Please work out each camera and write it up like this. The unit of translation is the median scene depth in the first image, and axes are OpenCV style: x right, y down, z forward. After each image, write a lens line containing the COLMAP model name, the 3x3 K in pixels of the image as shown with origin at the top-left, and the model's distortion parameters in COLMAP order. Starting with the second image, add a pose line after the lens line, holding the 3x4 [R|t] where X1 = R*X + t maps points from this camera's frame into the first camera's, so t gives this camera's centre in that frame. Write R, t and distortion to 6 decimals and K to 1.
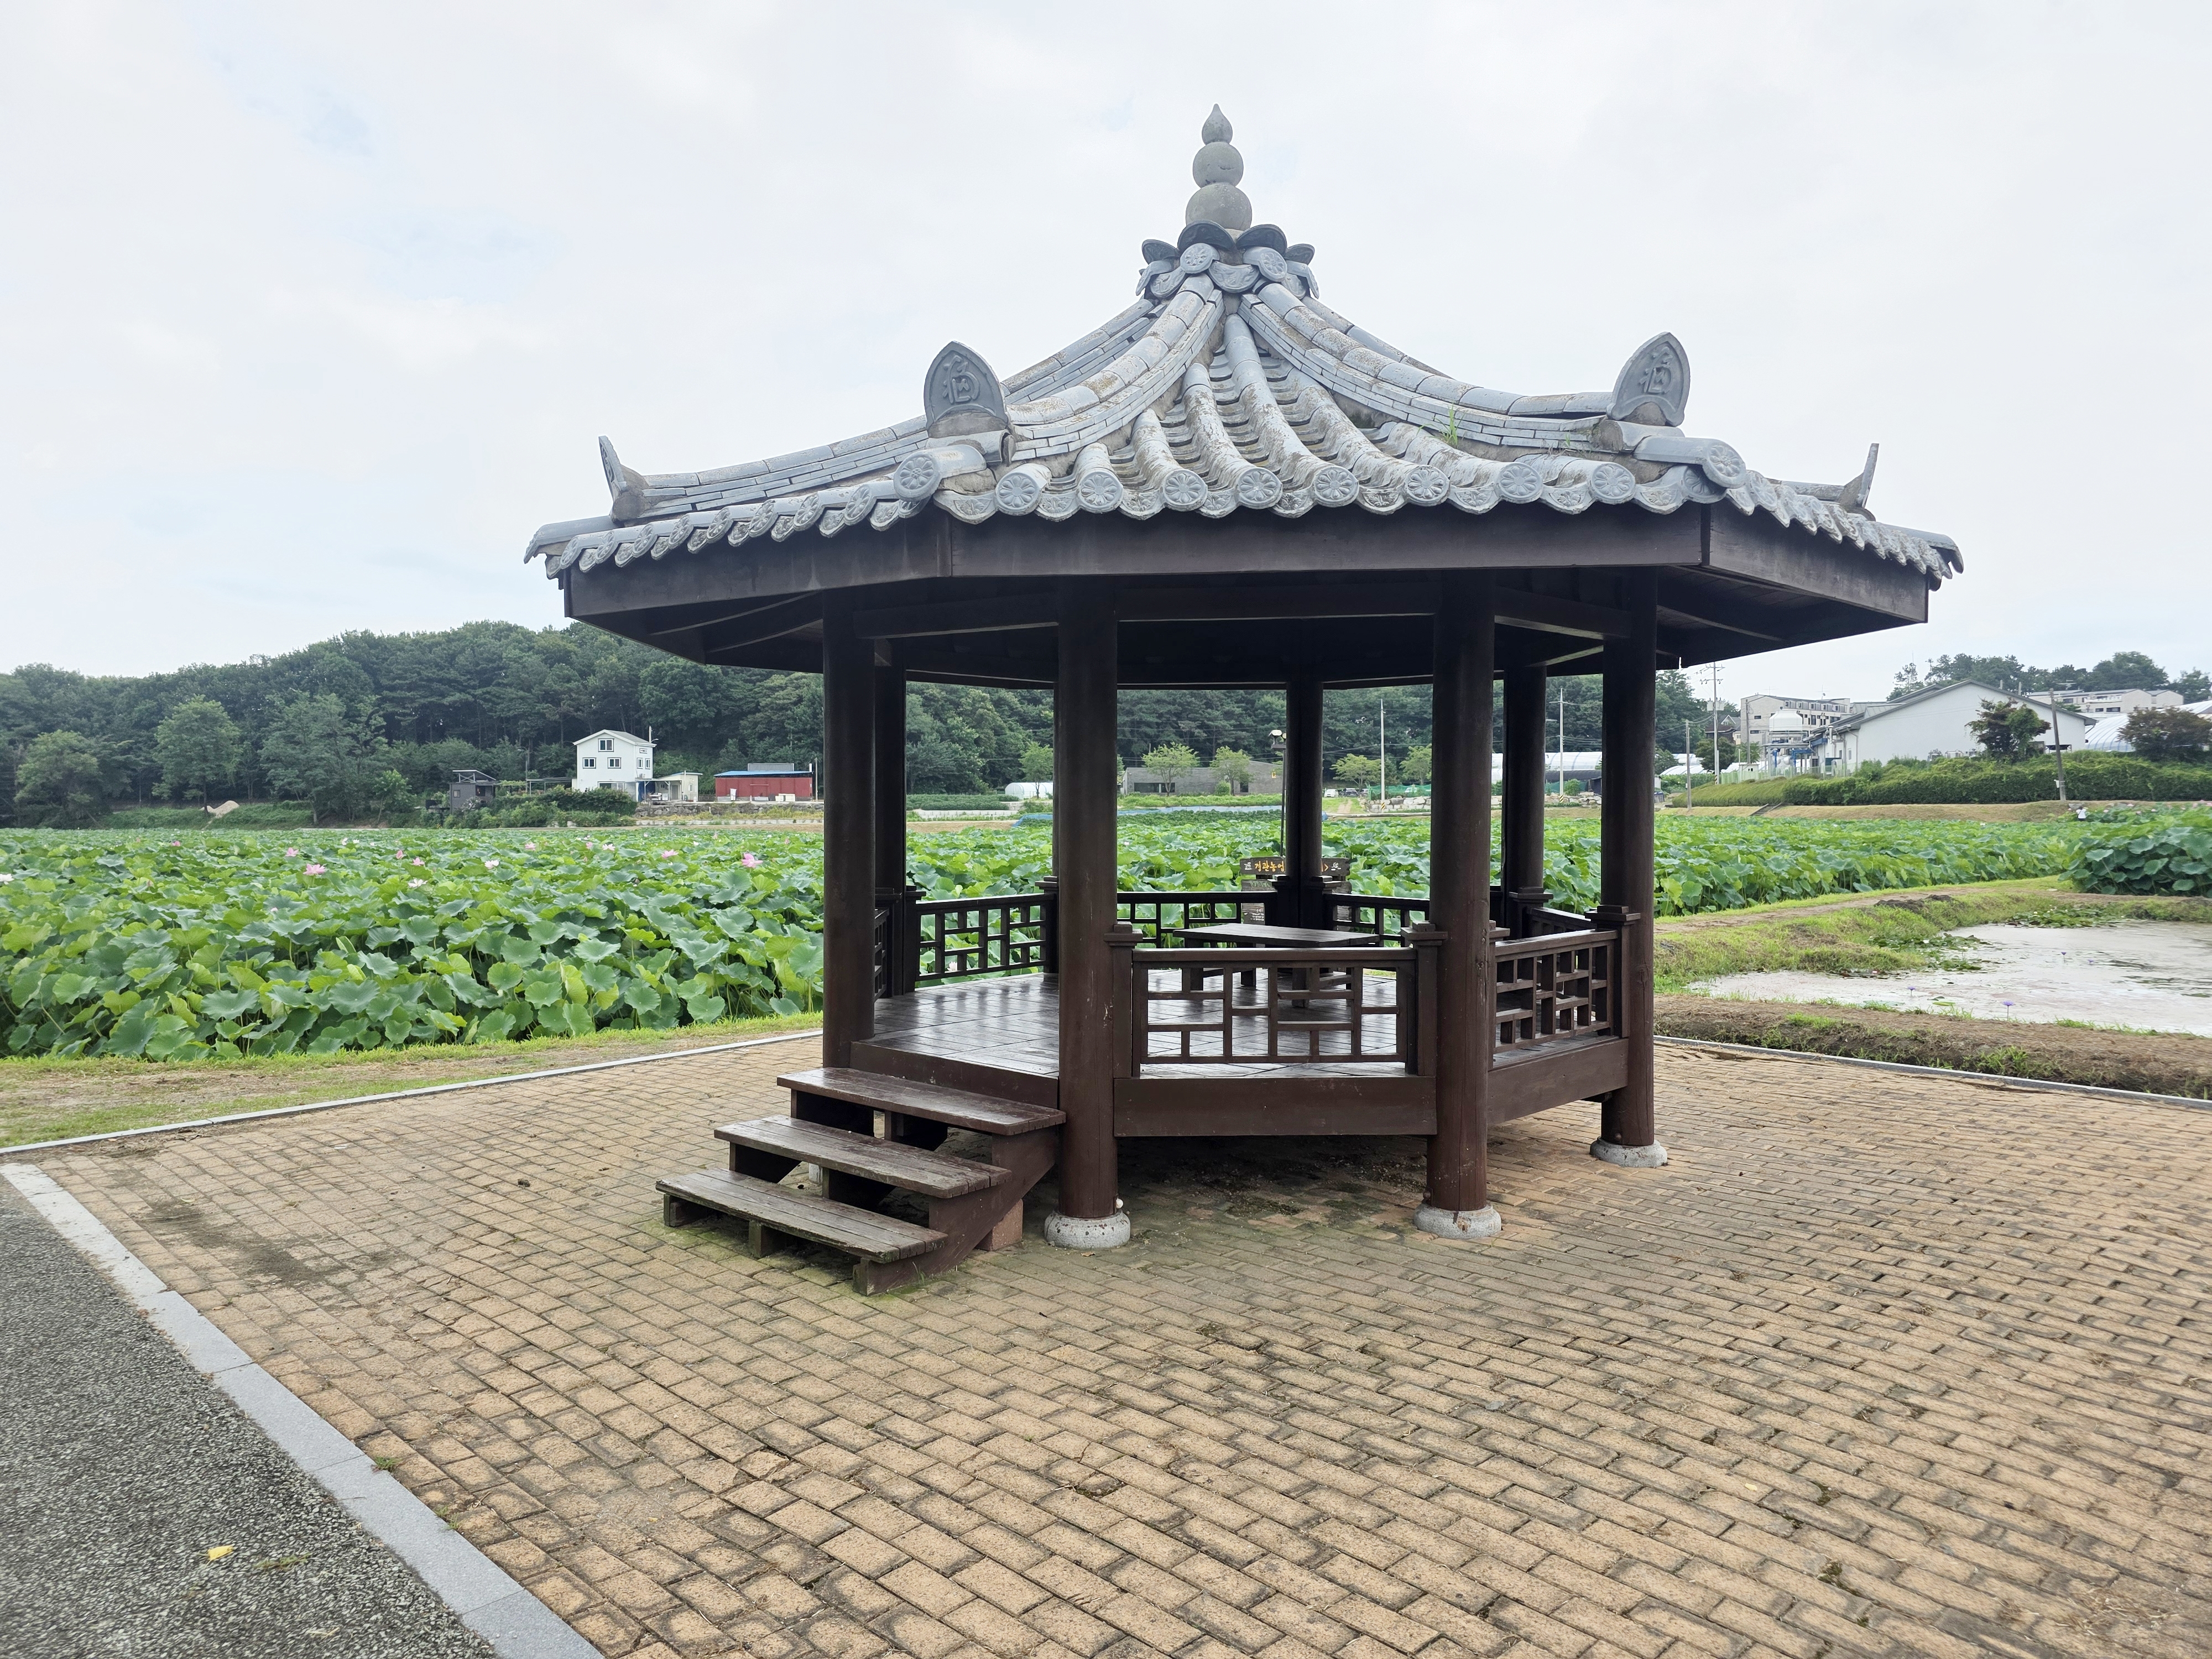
lens RADIAL K [[1491.5, 0, 1106.6], [0, 1491.5, 818.1], [0, 0, 1]] dist [0.051296, -0.005362]
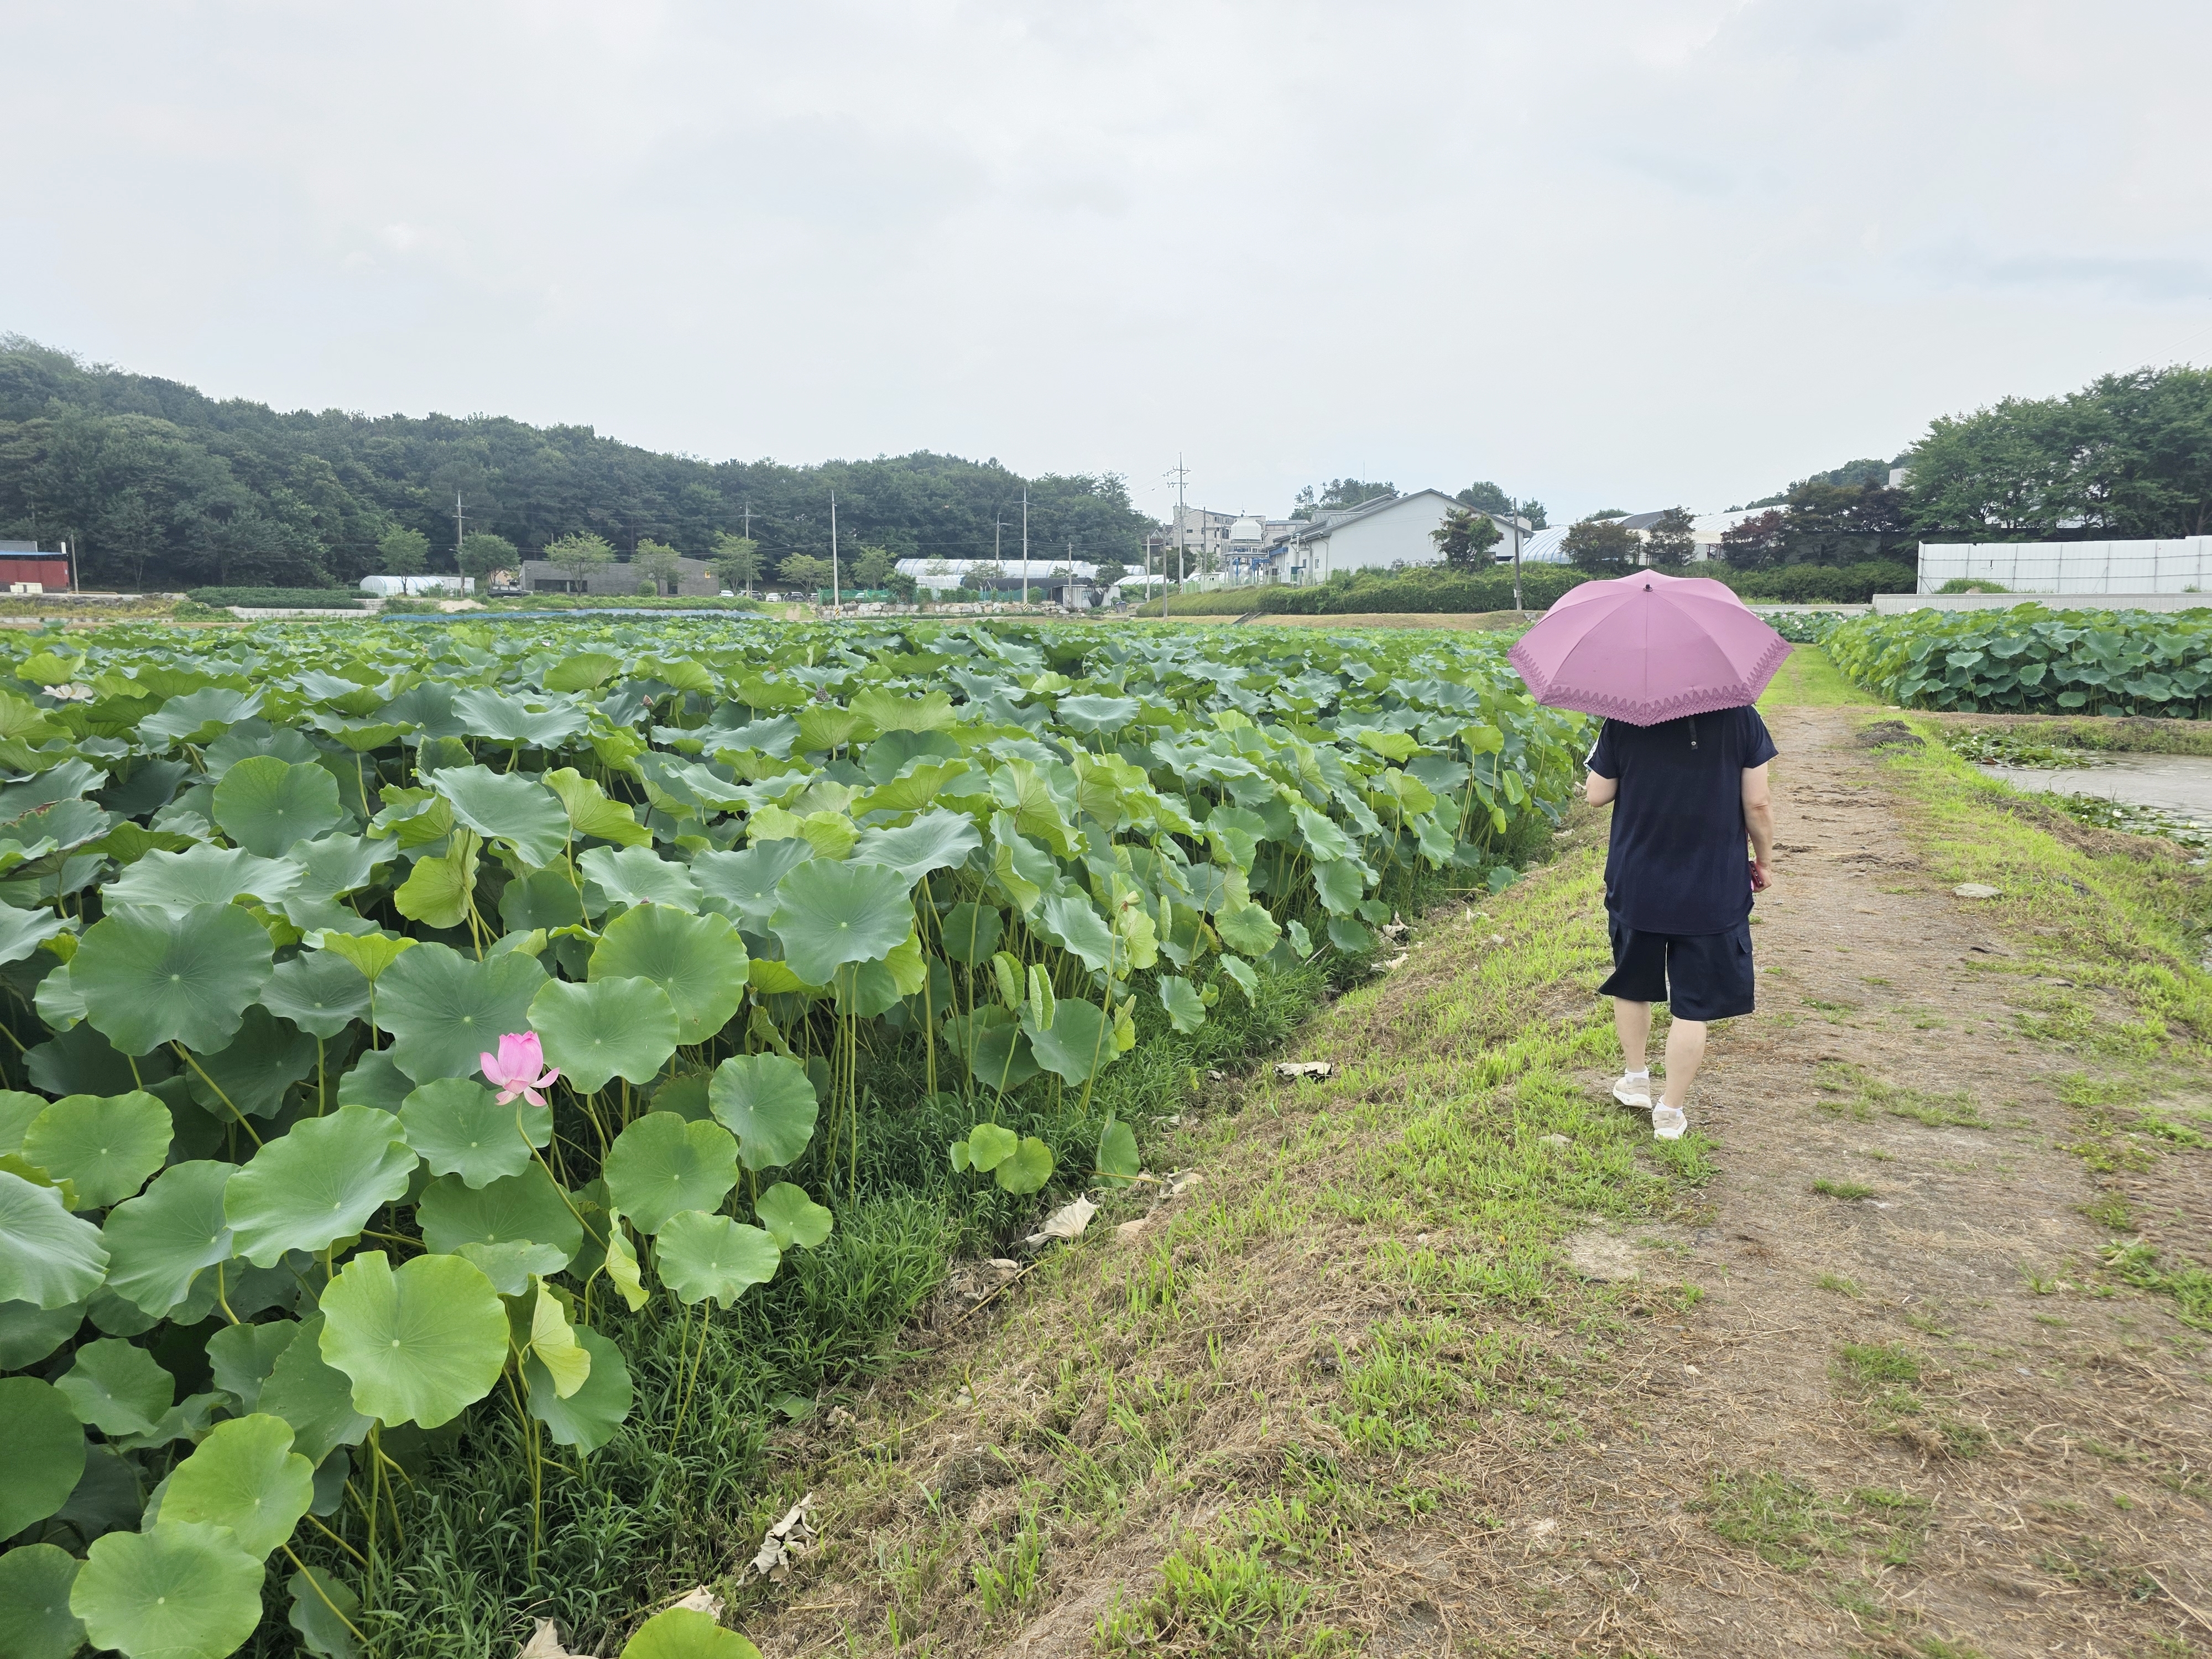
lens RADIAL K [[1491.5, 0, 1102.3], [0, 1491.5, 828.3], [0, 0, 1]] dist [0.051296, -0.005362]
pose [[0.930043, -0.040376, 0.365225, 0.001156], [-0.007830, 0.991541, 0.129557, 0.002912], [-0.367366, -0.123353, 0.921860, 0.101446]]
